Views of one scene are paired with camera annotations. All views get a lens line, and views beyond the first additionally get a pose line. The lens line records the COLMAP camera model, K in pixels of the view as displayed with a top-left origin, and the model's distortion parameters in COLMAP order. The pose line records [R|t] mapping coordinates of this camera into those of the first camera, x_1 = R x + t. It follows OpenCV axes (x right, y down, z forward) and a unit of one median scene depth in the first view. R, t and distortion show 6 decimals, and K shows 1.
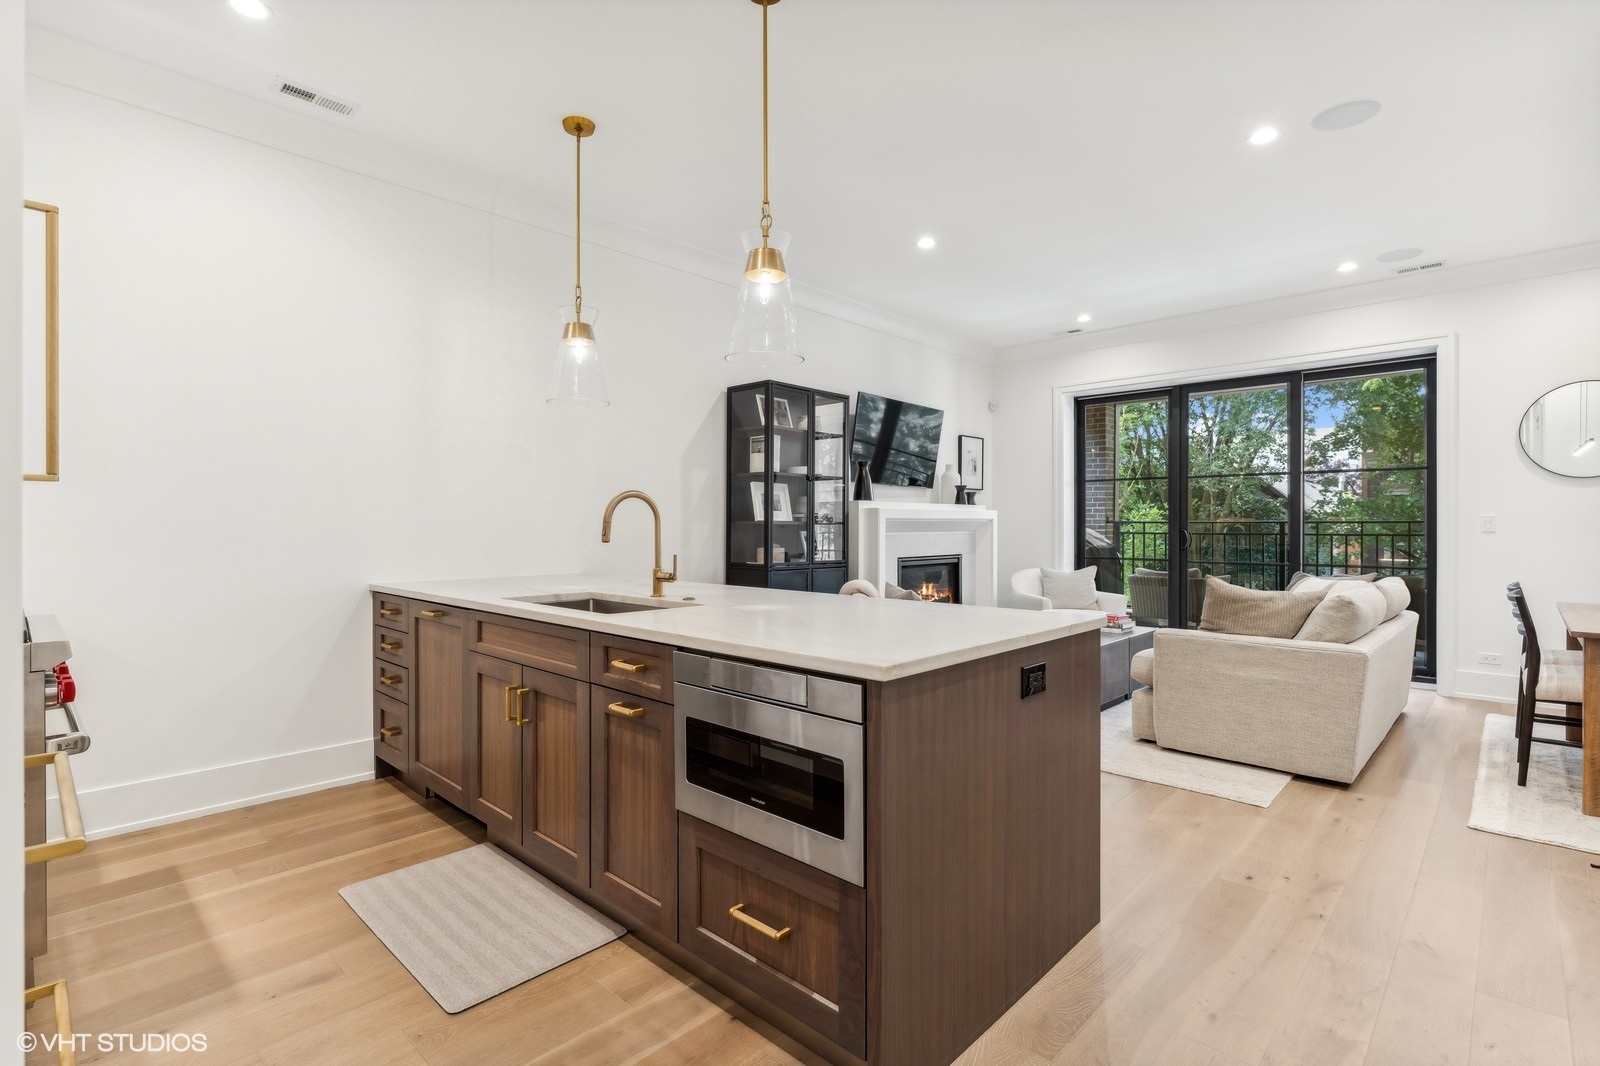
lens RADIAL K [[759.6, 0, 806.6], [0, 759.6, 526.6], [0, 0, 1]] dist [0.017405, -0.000780]
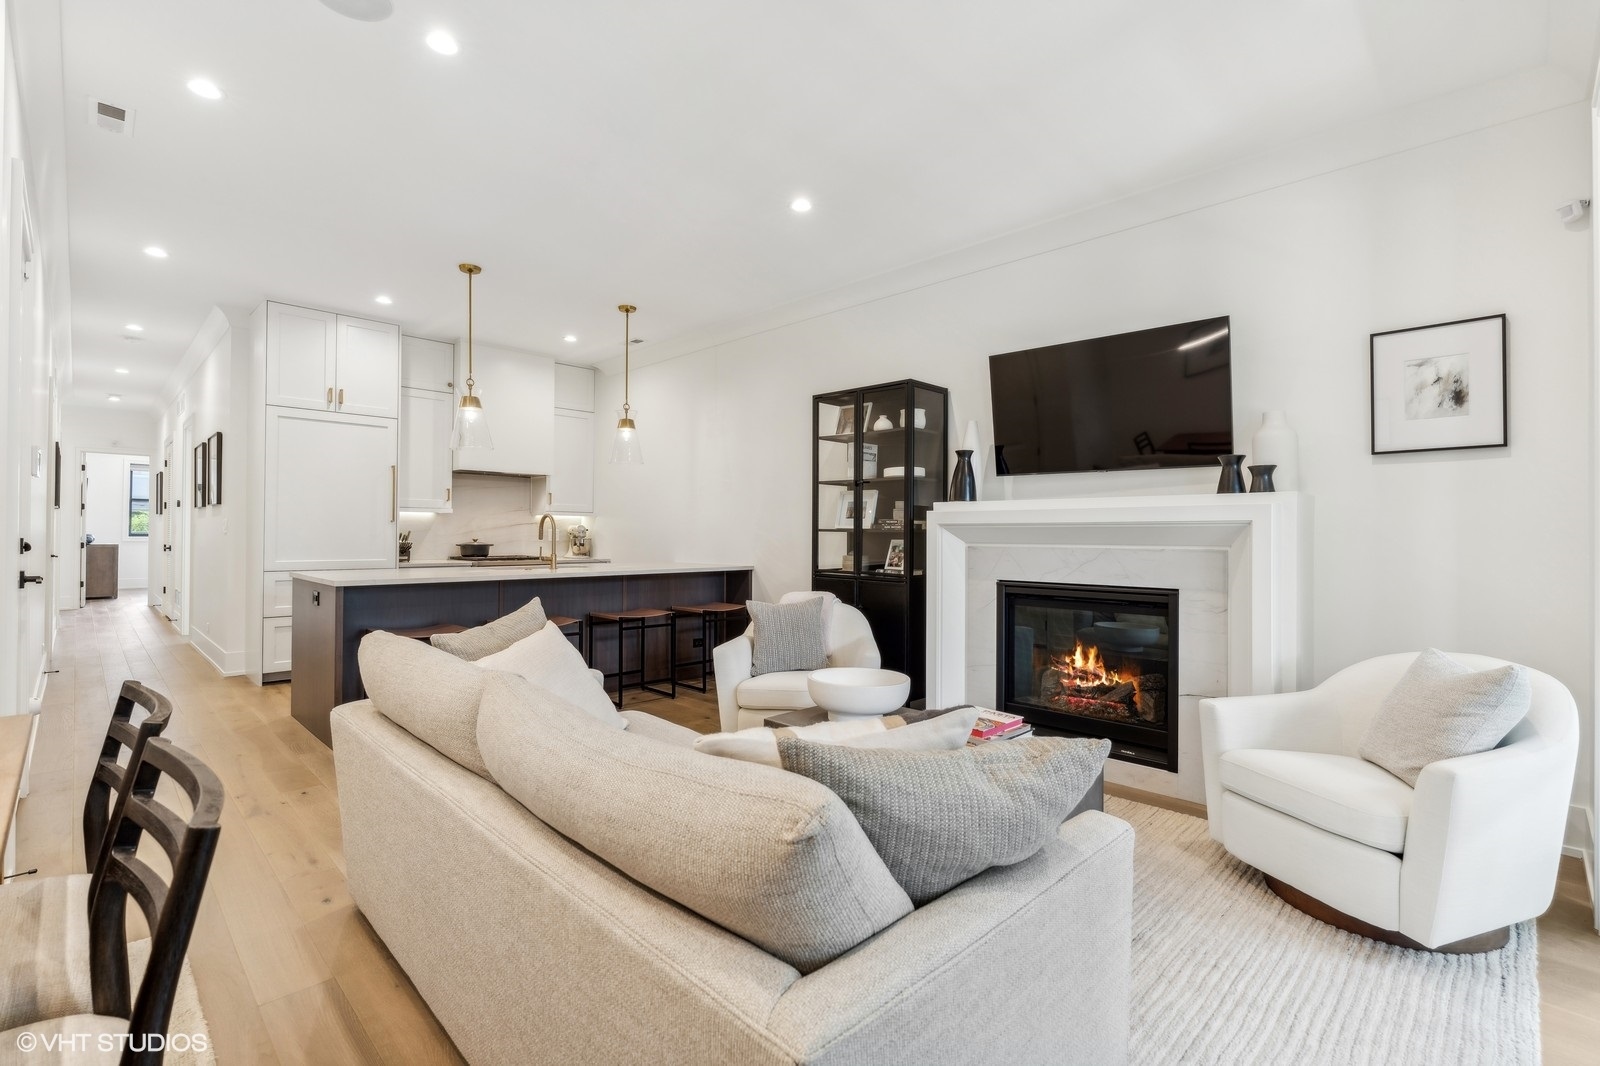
lens RADIAL K [[729.9, 0, 794.0], [0, 729.9, 525.6], [0, 0, 1]] dist [-0.005925, 0.000962]
pose [[-0.045005, -0.014026, -0.998888, 0.699456], [-0.009715, 0.999860, -0.013602, 0.001407], [0.998940, 0.009092, -0.045135, 0.742434]]
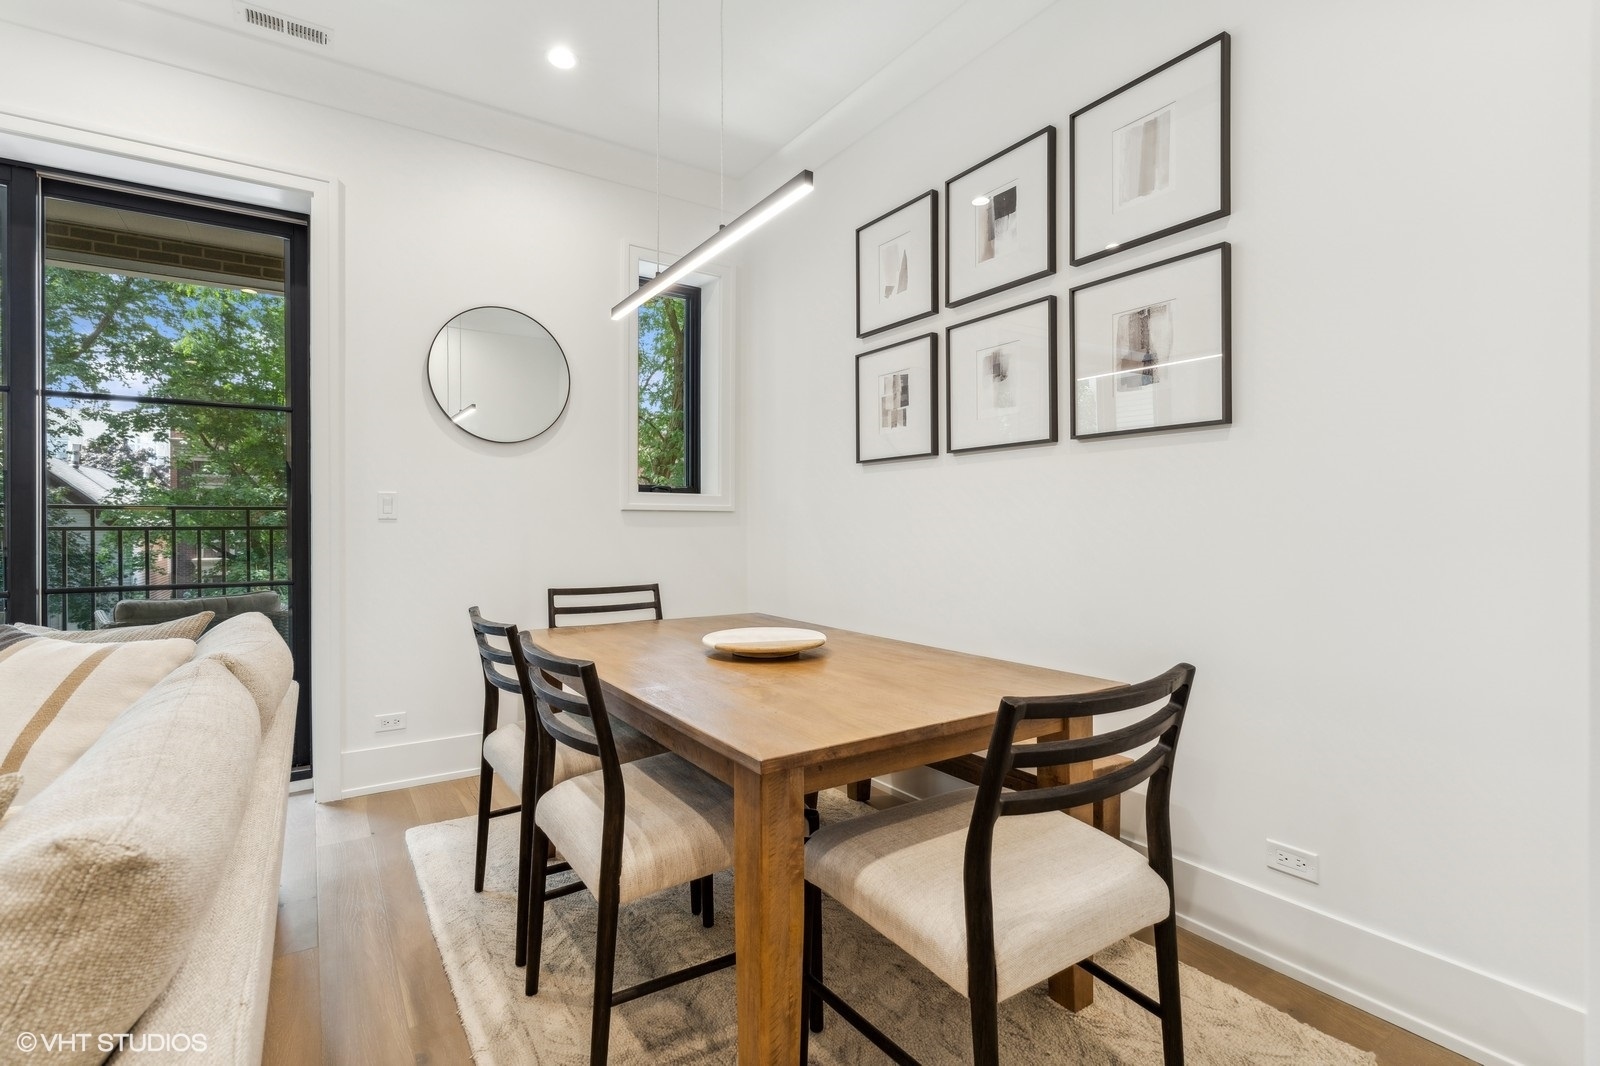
lens RADIAL K [[729.9, 0, 806.1], [0, 729.9, 526.9], [0, 0, 1]] dist [-0.005925, 0.000962]
pose [[0.223507, -0.004718, 0.974691, 0.301670], [0.001049, 0.999989, 0.004600, 0.008145], [-0.974702, -0.000005, 0.223509, 0.420444]]
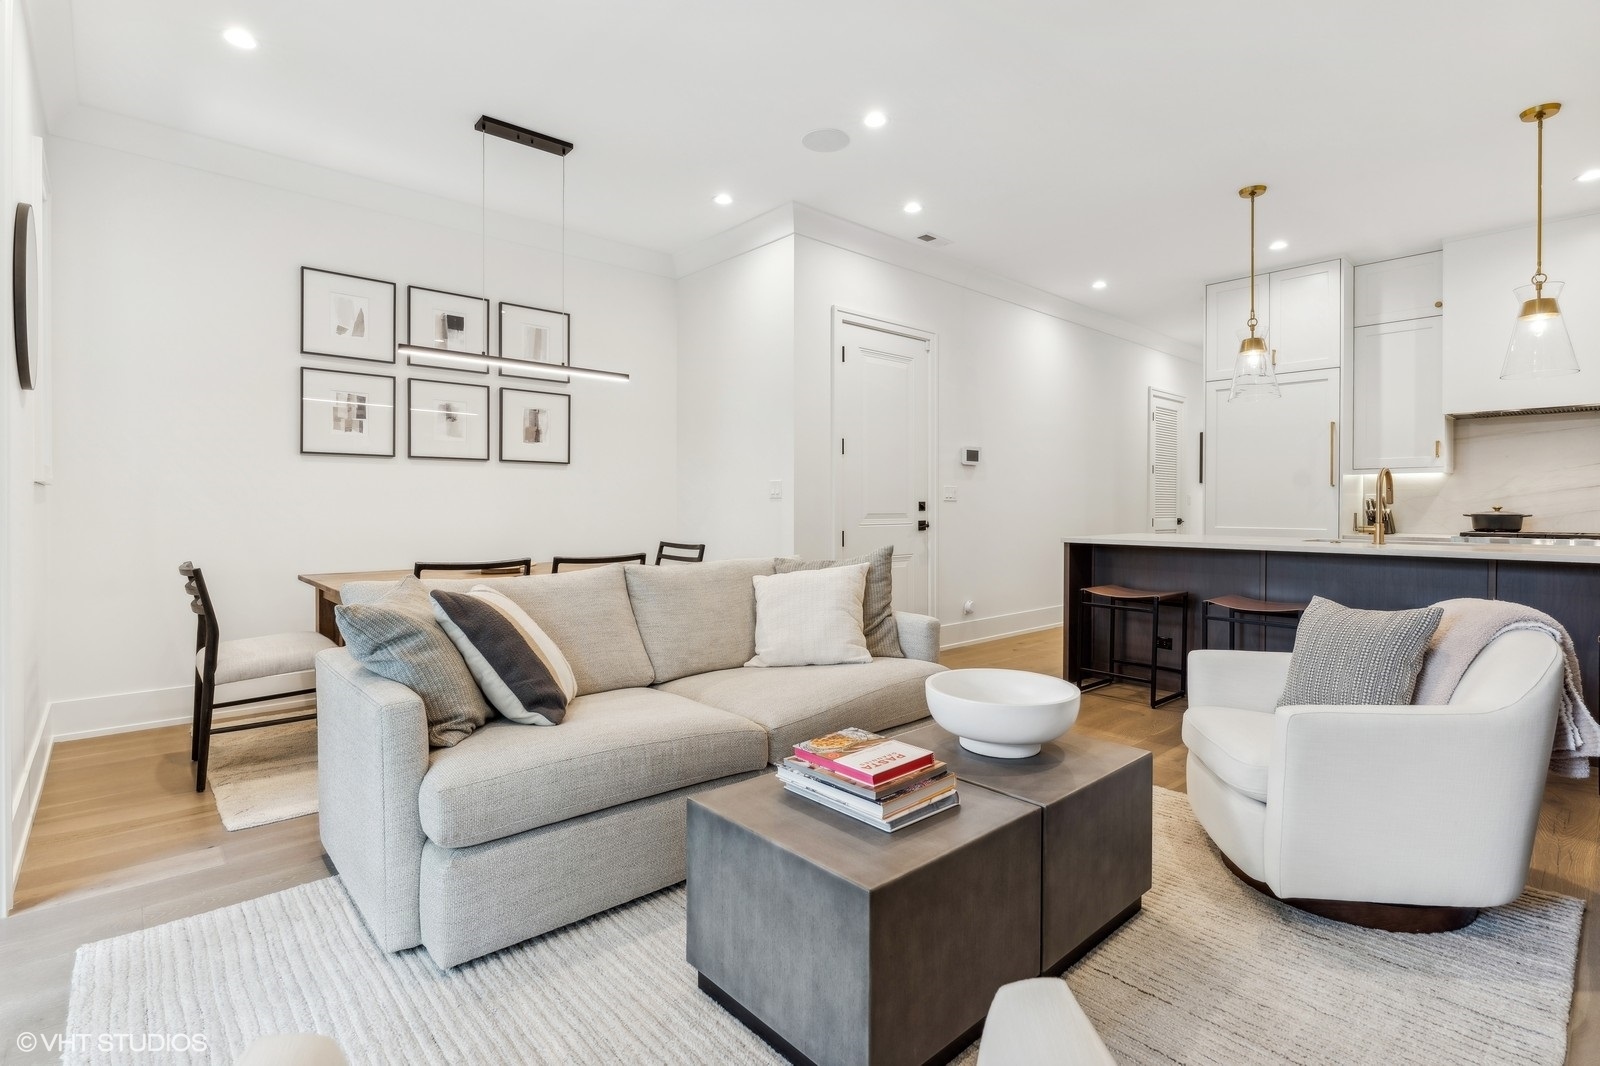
lens RADIAL K [[759.6, 0, 804.9], [0, 759.6, 515.7], [0, 0, 1]] dist [0.017405, -0.000780]
pose [[-0.996774, -0.003635, 0.080172, 0.315110], [-0.002257, 0.999848, 0.017273, 0.007744], [-0.080223, 0.017036, -0.996631, 1.084598]]
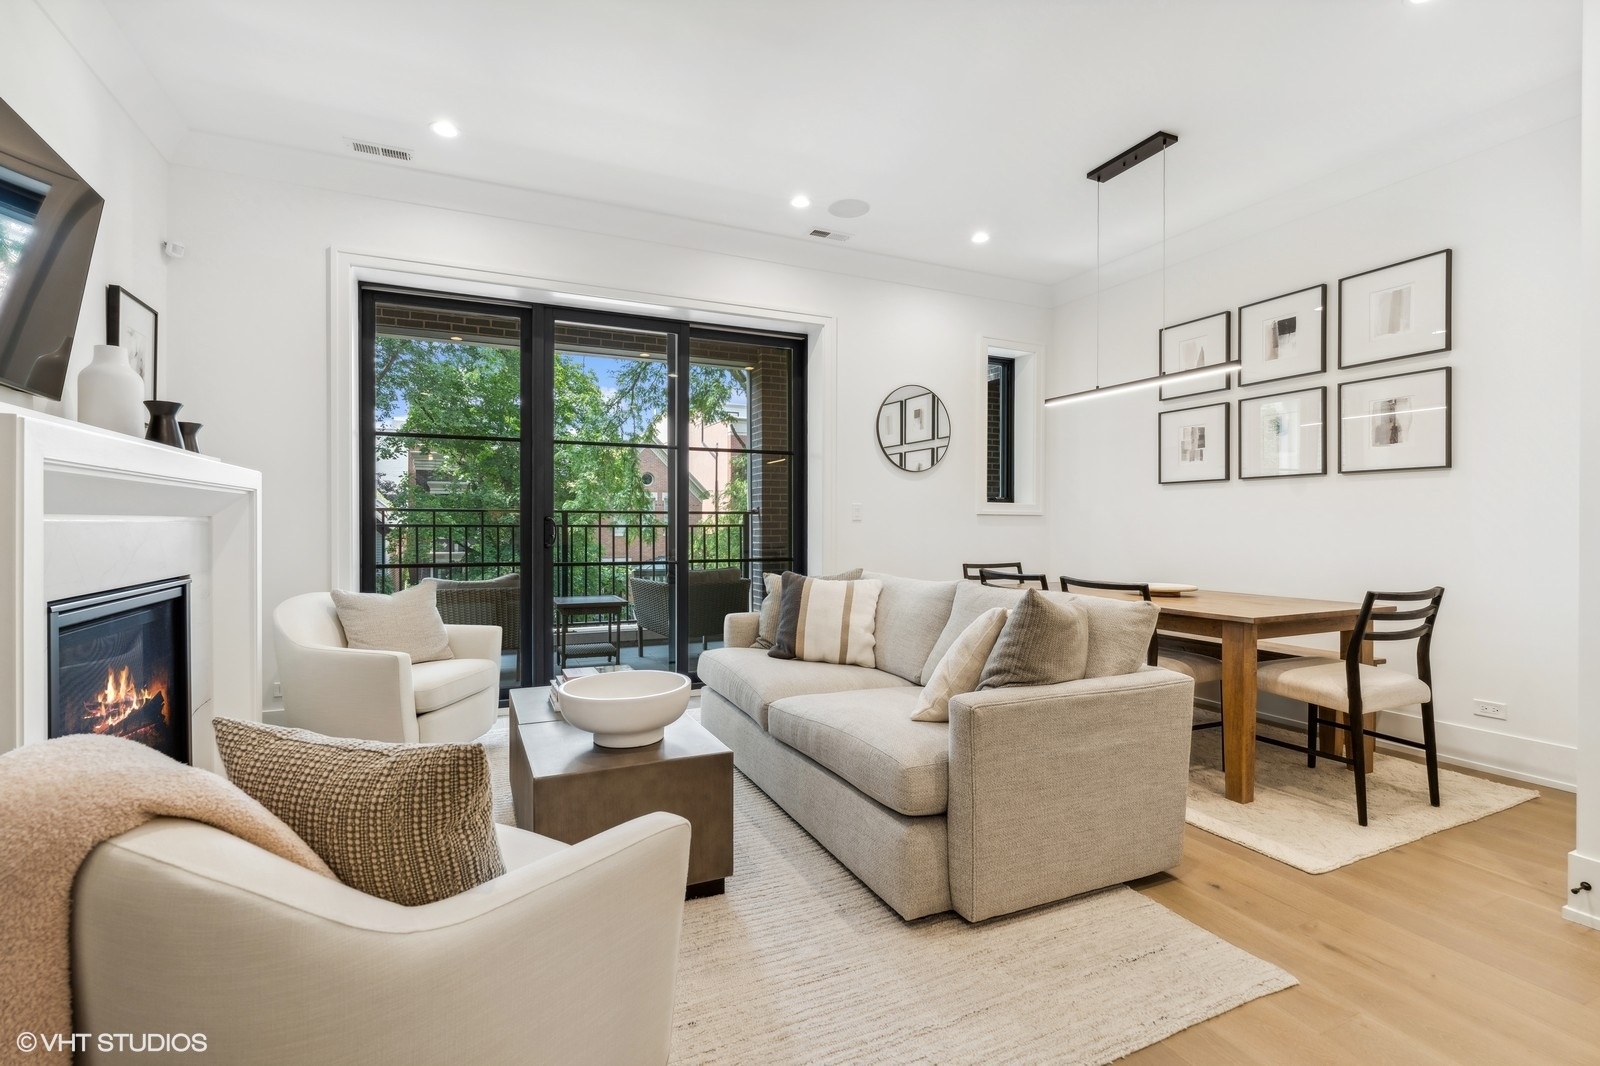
lens RADIAL K [[729.9, 0, 798.2], [0, 729.9, 527.6], [0, 0, 1]] dist [-0.005925, 0.000962]
pose [[0.375813, -0.003382, 0.926689, -0.025590], [-0.002318, 0.999987, 0.004590, 0.009192], [-0.926693, -0.003873, 0.375800, 0.554271]]
